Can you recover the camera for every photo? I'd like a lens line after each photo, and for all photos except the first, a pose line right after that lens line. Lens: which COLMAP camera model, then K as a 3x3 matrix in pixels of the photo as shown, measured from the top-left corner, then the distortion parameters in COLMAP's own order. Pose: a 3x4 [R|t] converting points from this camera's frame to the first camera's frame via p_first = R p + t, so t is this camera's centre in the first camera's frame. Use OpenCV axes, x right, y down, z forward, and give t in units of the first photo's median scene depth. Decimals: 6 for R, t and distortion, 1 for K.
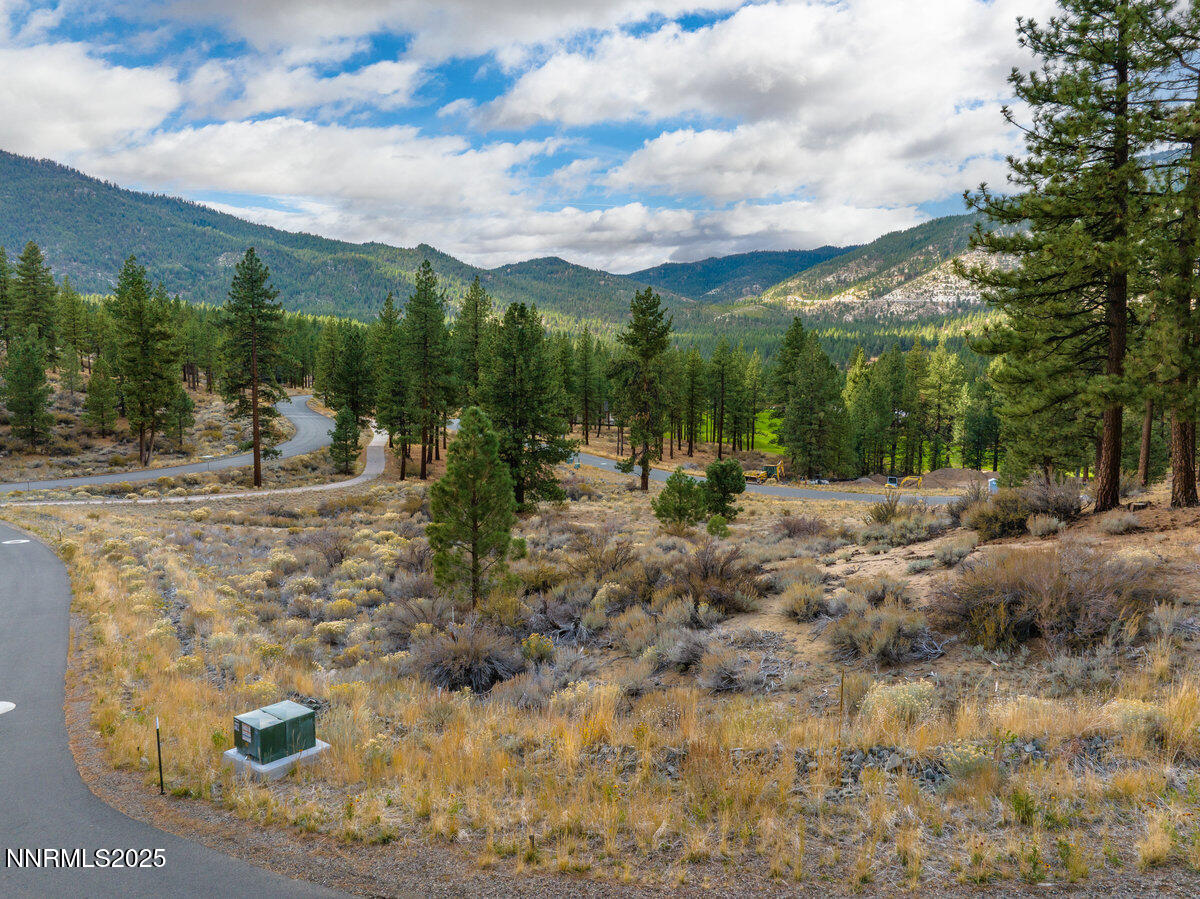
lens RADIAL K [[847.9, 0, 600.0], [0, 847.9, 449.5], [0, 0, 1]] dist [-0.037008, 0.001776]
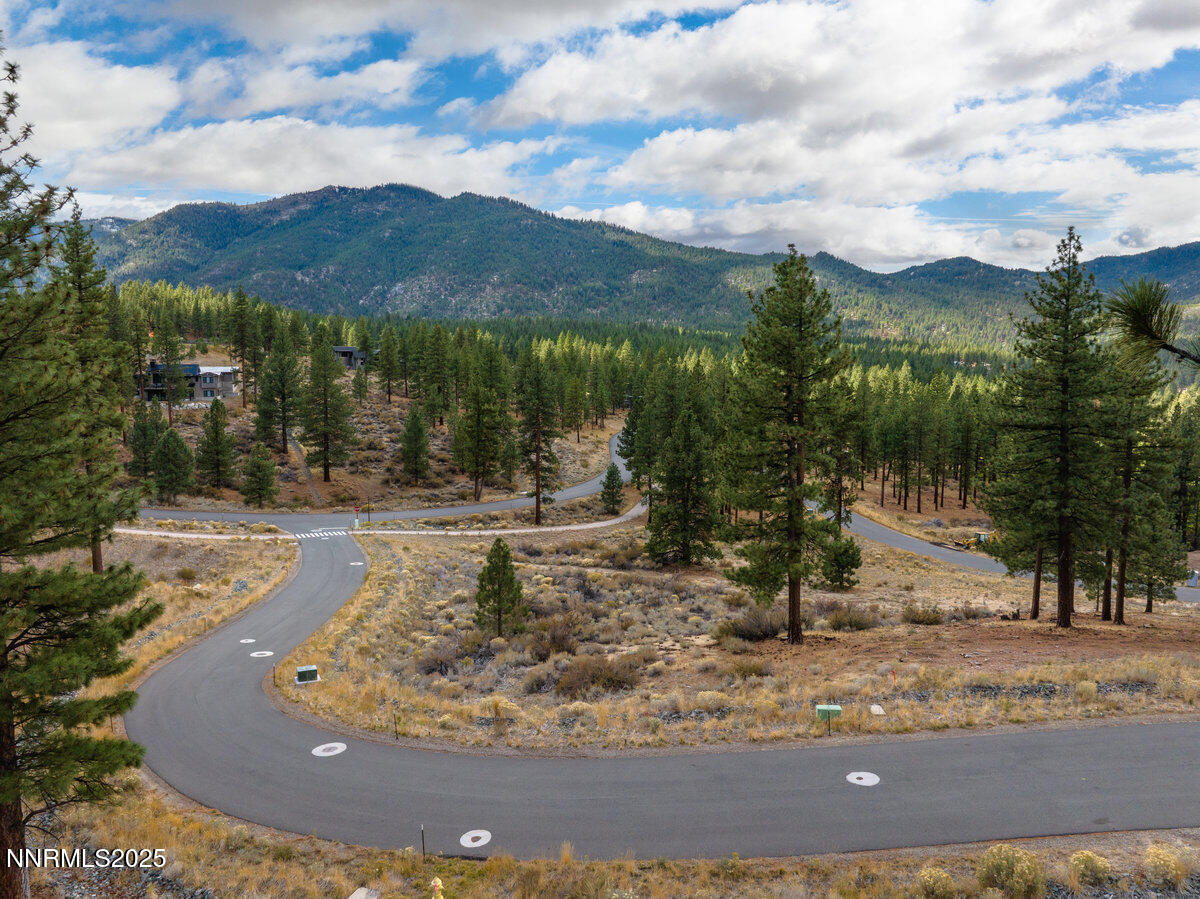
lens RADIAL K [[830.0, 0, 600.0], [0, 830.0, 449.5], [0, 0, 1]] dist [0.002867, 0.000551]
pose [[0.897185, 0.041685, -0.439684, 0.285597], [-0.044921, 0.998986, 0.003048, -0.086423], [0.439365, 0.017016, 0.898147, -0.199001]]
